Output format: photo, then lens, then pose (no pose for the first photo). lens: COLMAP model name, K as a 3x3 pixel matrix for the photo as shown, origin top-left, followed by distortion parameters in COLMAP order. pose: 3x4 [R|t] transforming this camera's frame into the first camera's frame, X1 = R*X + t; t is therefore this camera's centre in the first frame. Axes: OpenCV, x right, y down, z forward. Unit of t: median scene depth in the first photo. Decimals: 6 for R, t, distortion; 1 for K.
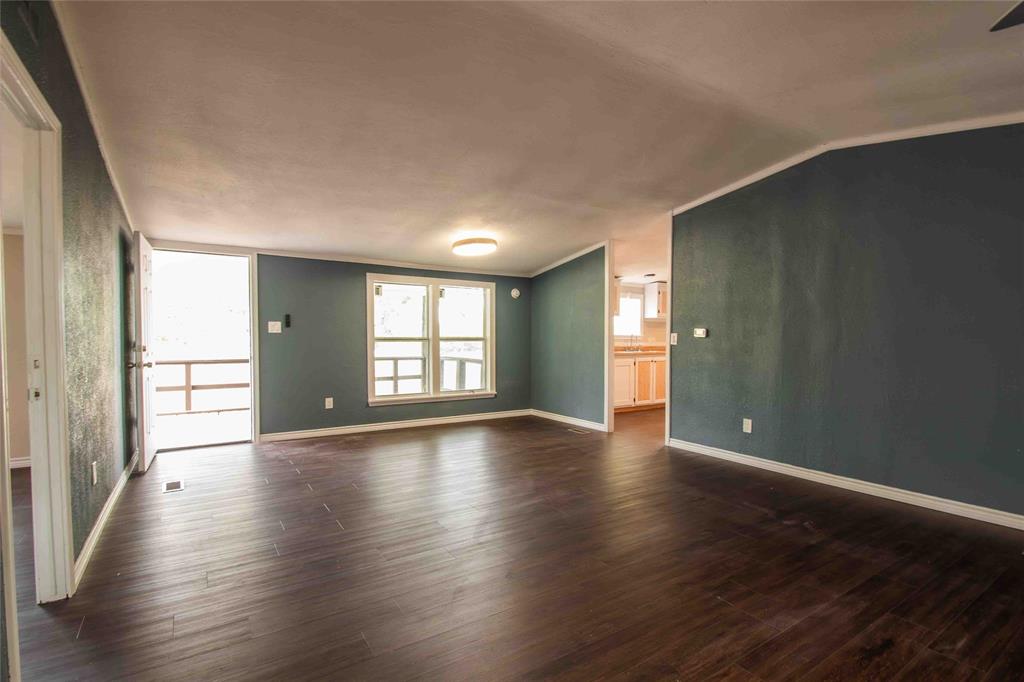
lens RADIAL K [[476.3, 0, 513.9], [0, 476.3, 349.4], [0, 0, 1]] dist [0.016831, -0.017115]
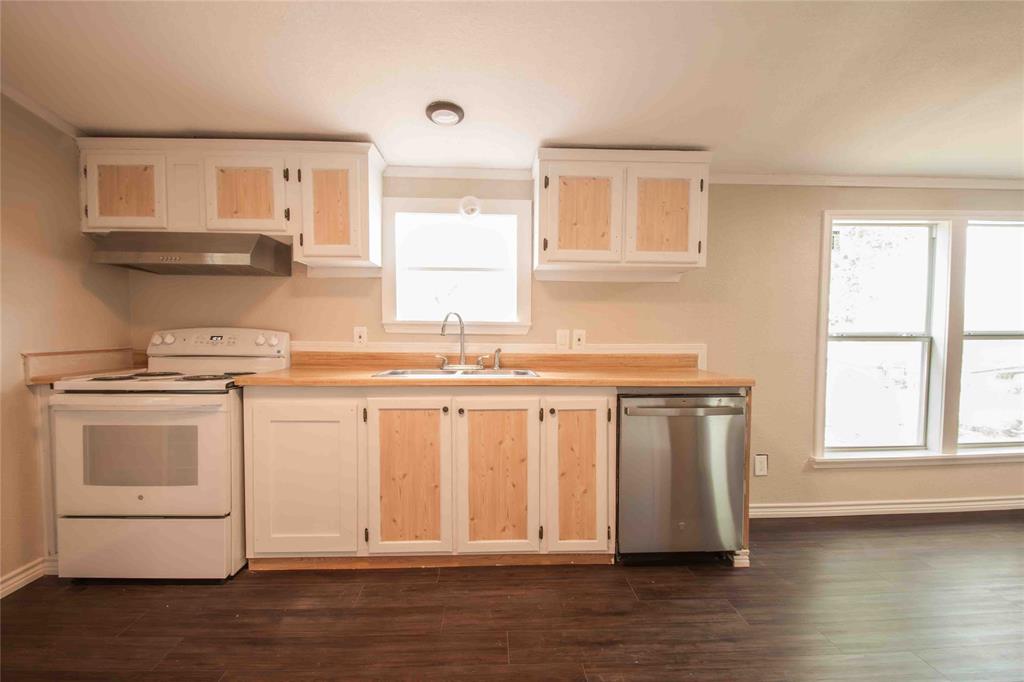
lens RADIAL K [[451.8, 0, 499.9], [0, 451.8, 349.5], [0, 0, 1]] dist [0.009131, -0.013561]
pose [[0.860285, 0.021963, -0.509339, 0.731296], [-0.013429, 0.999701, 0.020426, -0.028362], [0.509636, -0.010732, 0.860323, 1.246614]]
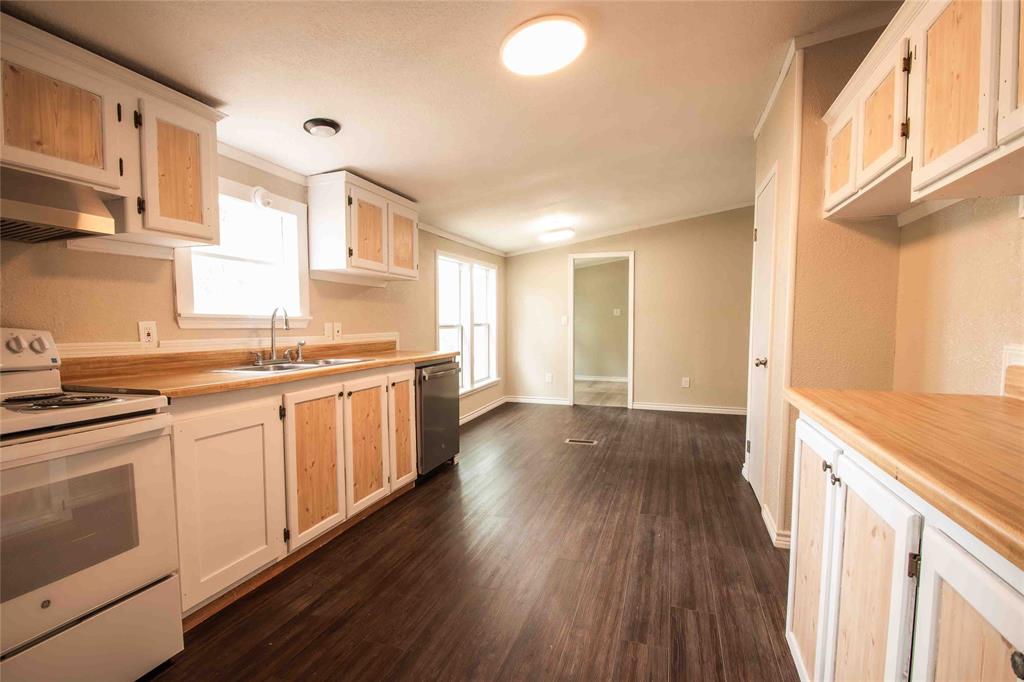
lens RADIAL K [[476.3, 0, 513.9], [0, 476.3, 349.4], [0, 0, 1]] dist [0.016831, -0.017115]
pose [[0.785204, -0.042786, 0.617757, 0.289679], [0.022483, 0.998922, 0.040609, -0.026832], [-0.618829, -0.017998, 0.785319, 1.066853]]
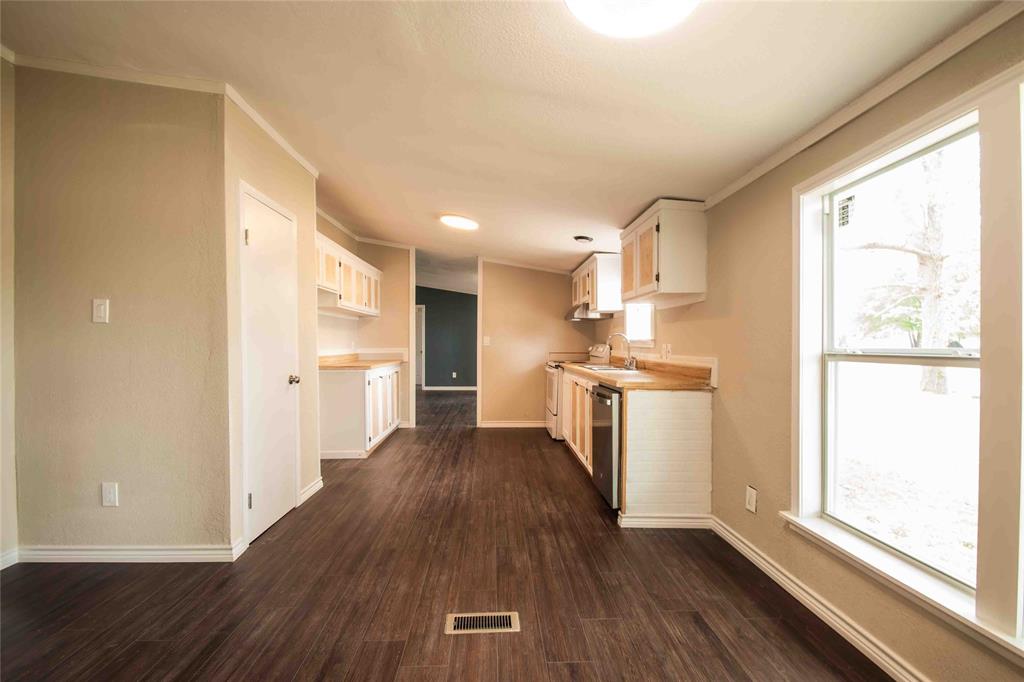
lens RADIAL K [[476.3, 0, 513.9], [0, 476.3, 349.4], [0, 0, 1]] dist [0.016831, -0.017115]
pose [[-0.518933, 0.005865, -0.854795, 1.341452], [-0.024621, 0.999459, 0.021805, -0.045931], [0.854460, 0.032361, -0.518508, 1.982485]]
